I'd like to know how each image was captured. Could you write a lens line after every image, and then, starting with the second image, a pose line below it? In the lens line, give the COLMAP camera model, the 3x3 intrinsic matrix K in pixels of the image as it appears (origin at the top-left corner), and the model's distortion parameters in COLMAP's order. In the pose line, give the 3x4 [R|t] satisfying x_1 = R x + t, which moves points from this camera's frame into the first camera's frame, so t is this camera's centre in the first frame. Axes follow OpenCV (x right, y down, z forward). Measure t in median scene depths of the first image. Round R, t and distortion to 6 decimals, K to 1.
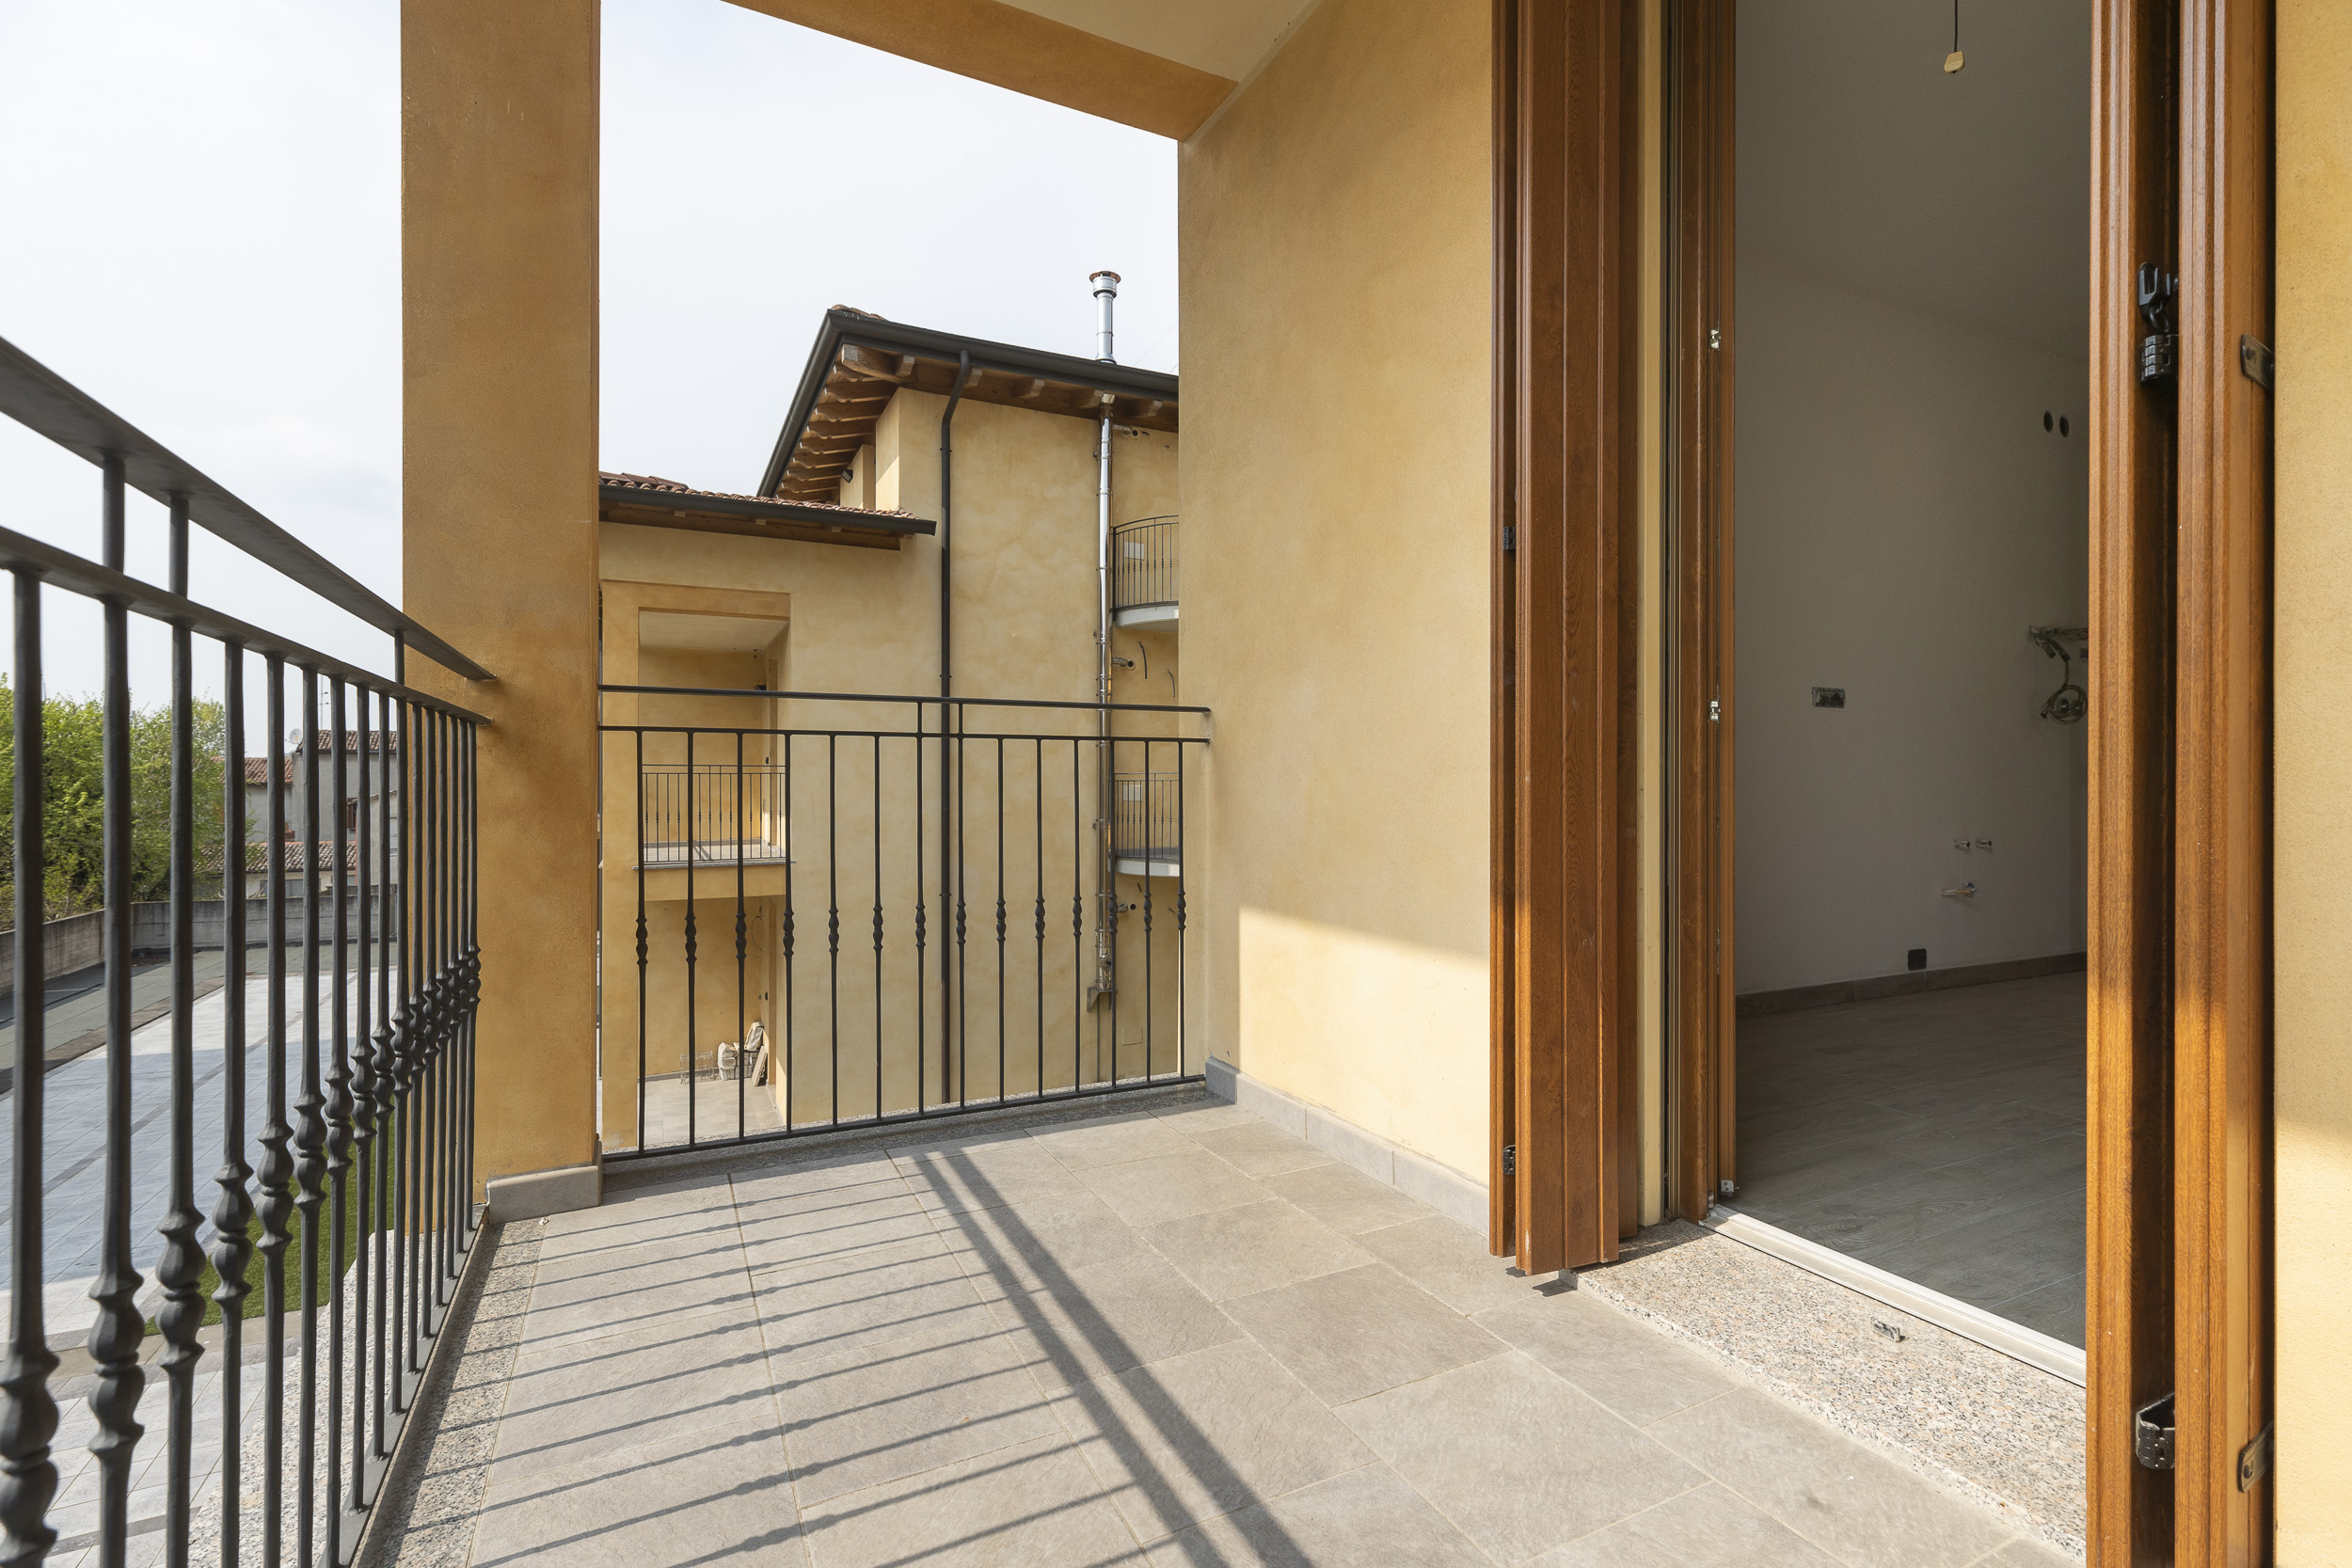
lens RADIAL K [[1059.3, 0, 1173.1], [0, 1059.3, 789.2], [0, 0, 1]] dist [0.004557, 0.000217]
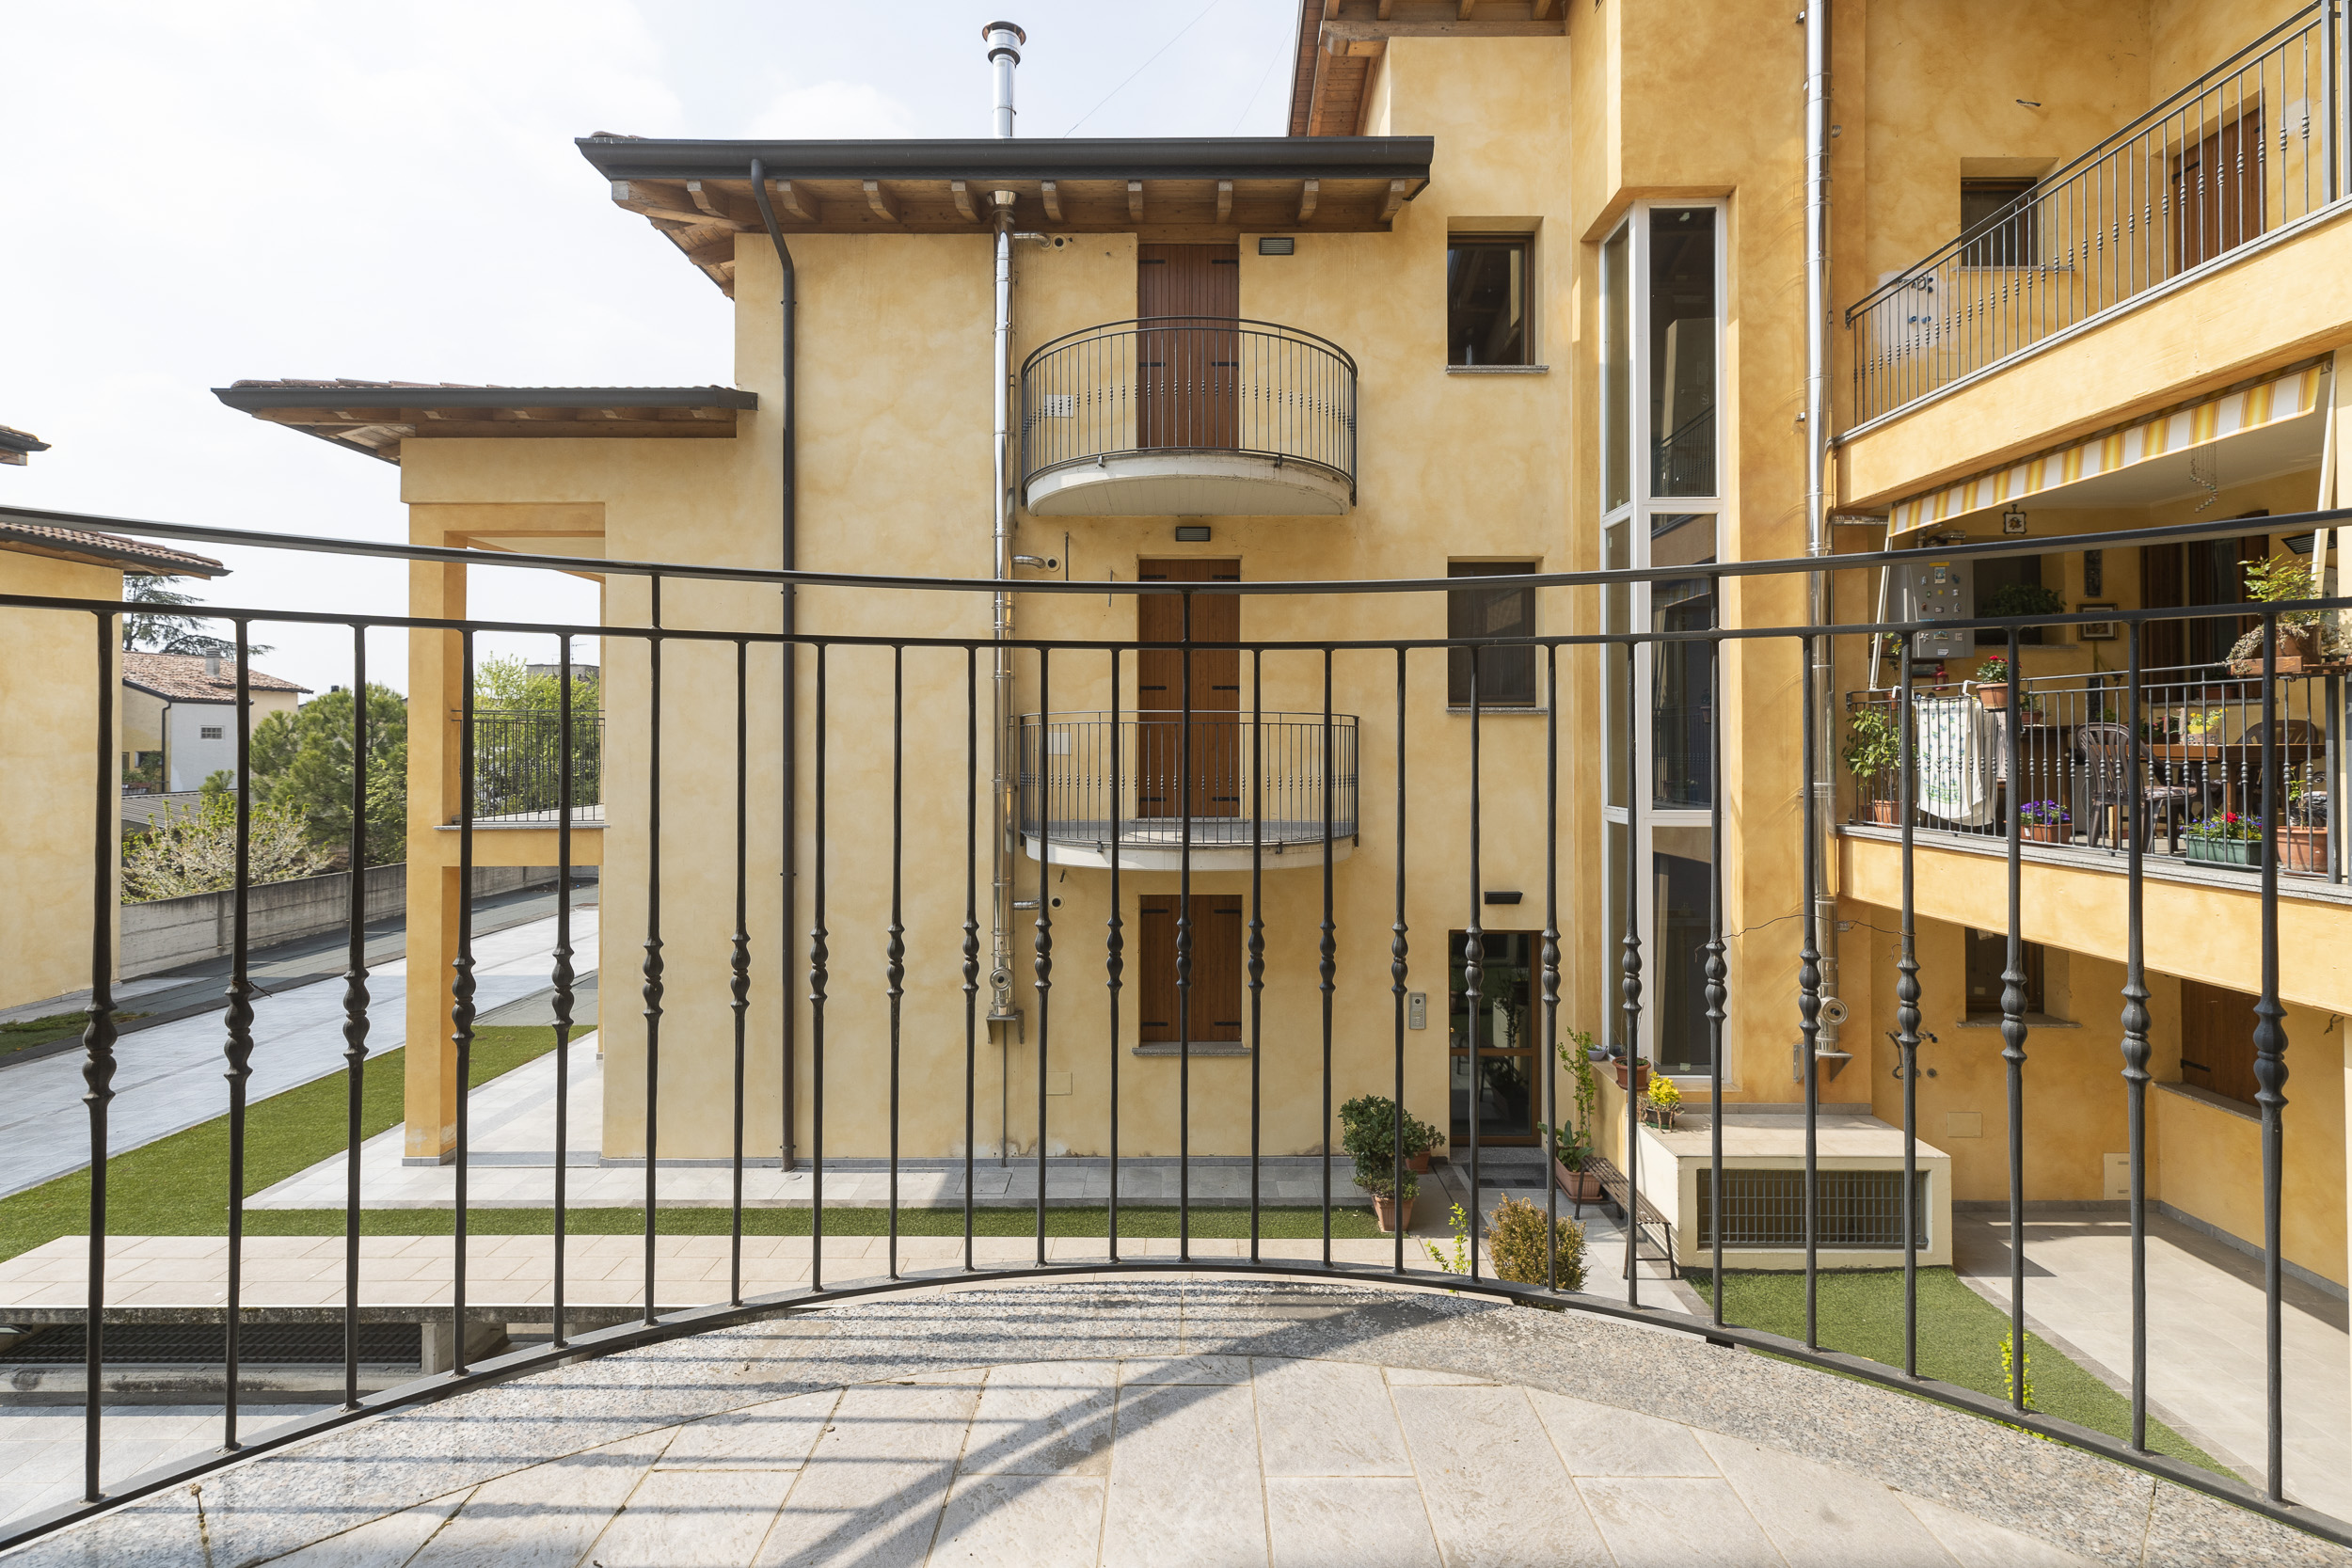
lens RADIAL K [[1077.4, 0, 1181.8], [0, 1077.4, 740.9], [0, 0, 1]] dist [0.002413, 0.000192]
pose [[0.895598, -0.002555, -0.444858, 0.382875], [-0.001051, 0.999969, -0.007859, 0.007807], [0.444864, 0.007506, 0.895567, 0.407114]]
